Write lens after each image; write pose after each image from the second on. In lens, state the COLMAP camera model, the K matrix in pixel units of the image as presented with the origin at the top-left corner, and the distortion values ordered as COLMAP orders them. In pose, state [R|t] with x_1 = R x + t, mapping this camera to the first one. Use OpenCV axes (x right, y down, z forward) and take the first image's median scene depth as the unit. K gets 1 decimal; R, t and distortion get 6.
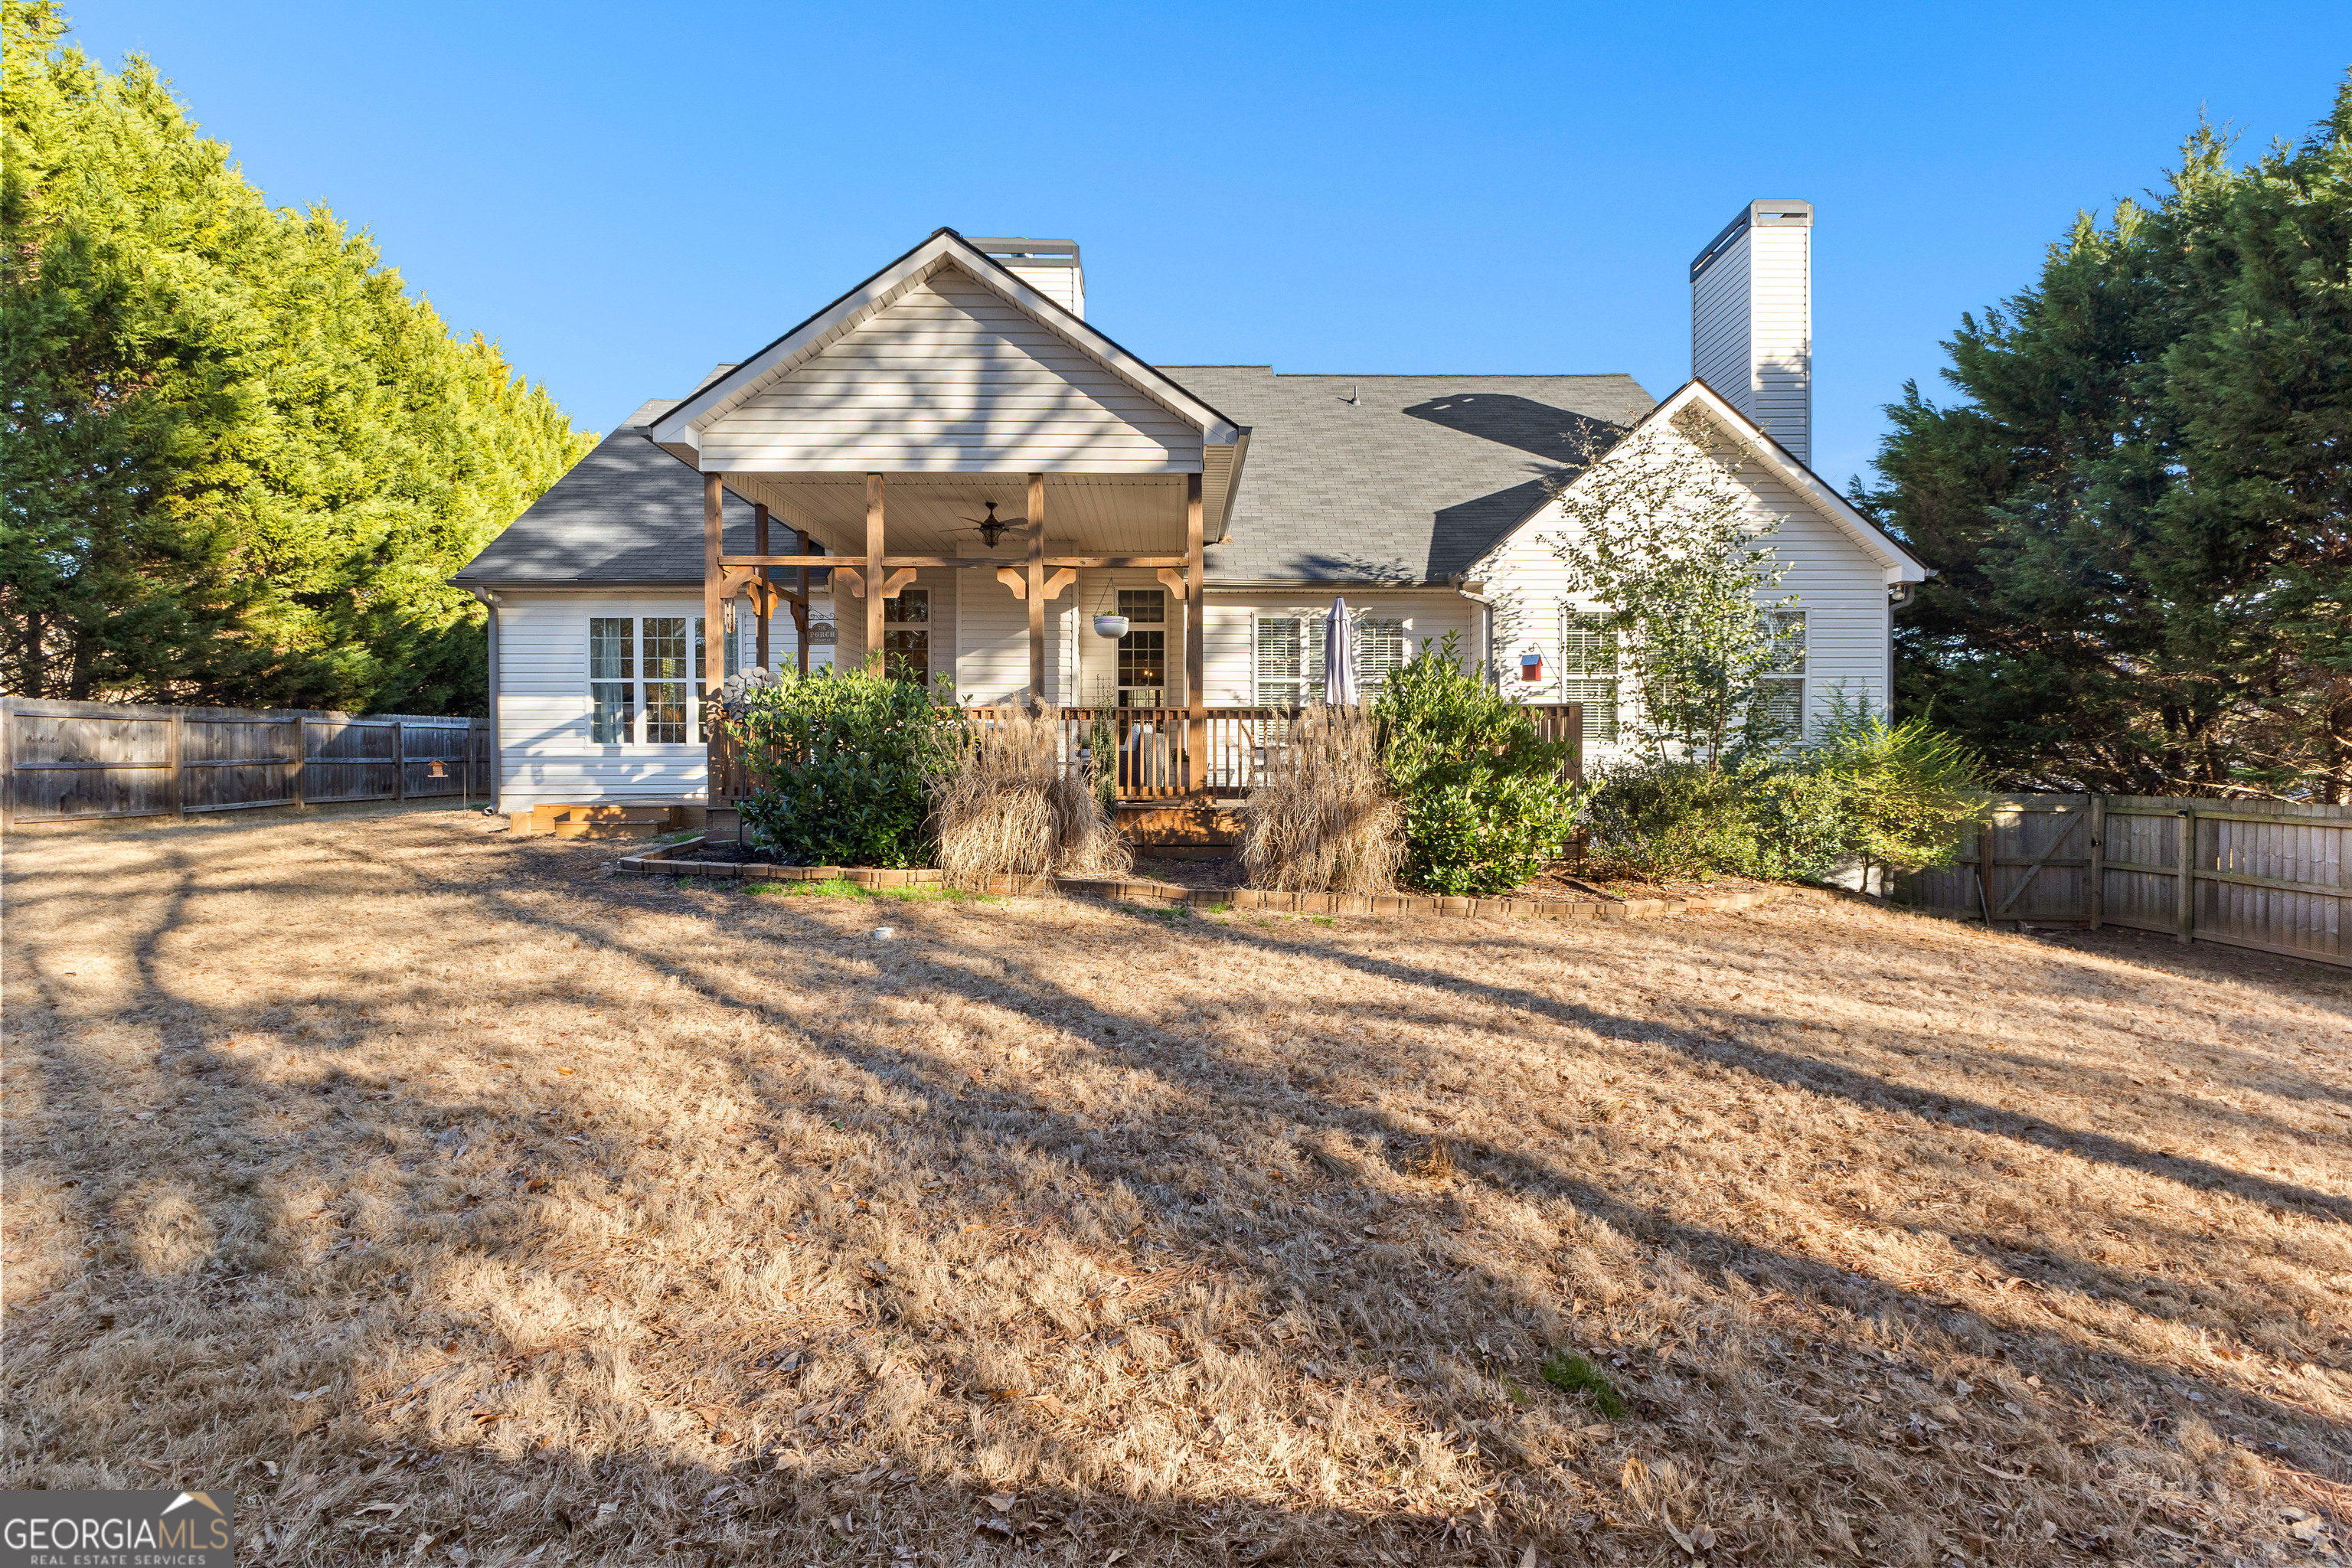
lens RADIAL K [[1017.9, 0, 1174.4], [0, 1017.9, 774.3], [0, 0, 1]] dist [0.019170, -0.006230]
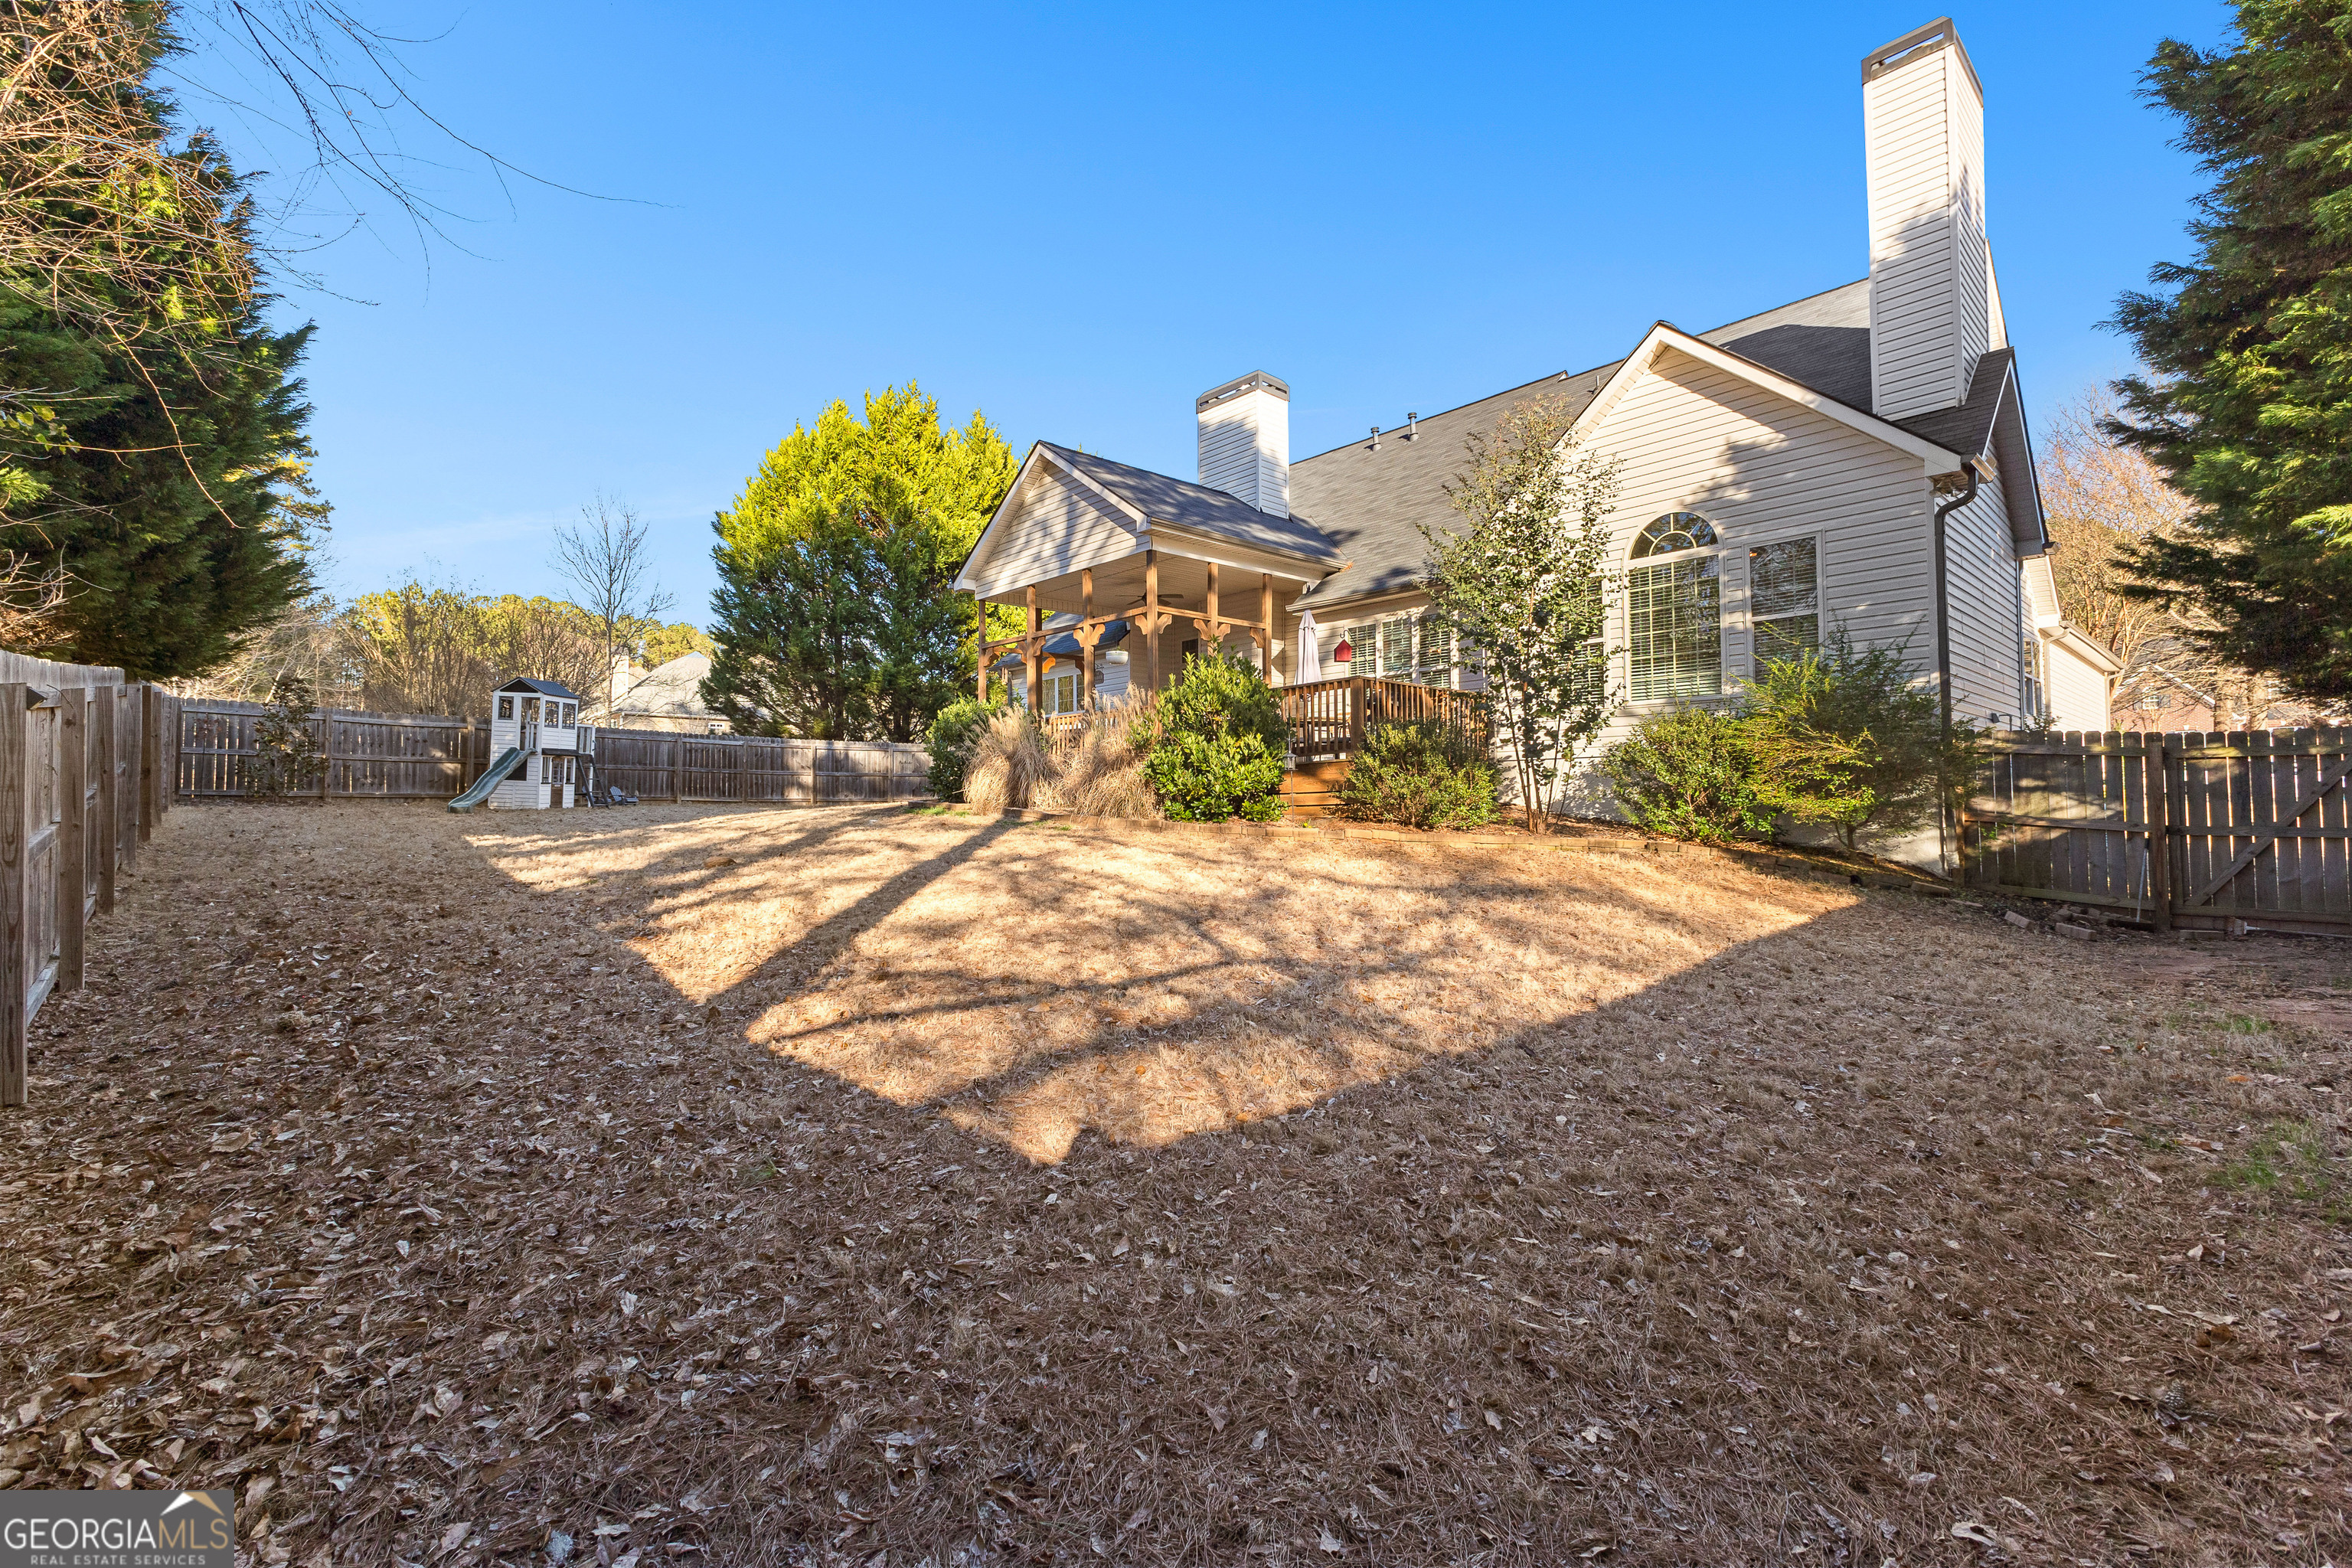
lens RADIAL K [[1017.9, 0, 1174.4], [0, 1017.9, 774.3], [0, 0, 1]] dist [0.019170, -0.006230]
pose [[0.670328, -0.034154, -0.741279, 1.154031], [-0.000322, 0.998927, -0.046316, 0.109741], [0.742065, 0.031286, 0.669597, 0.022011]]
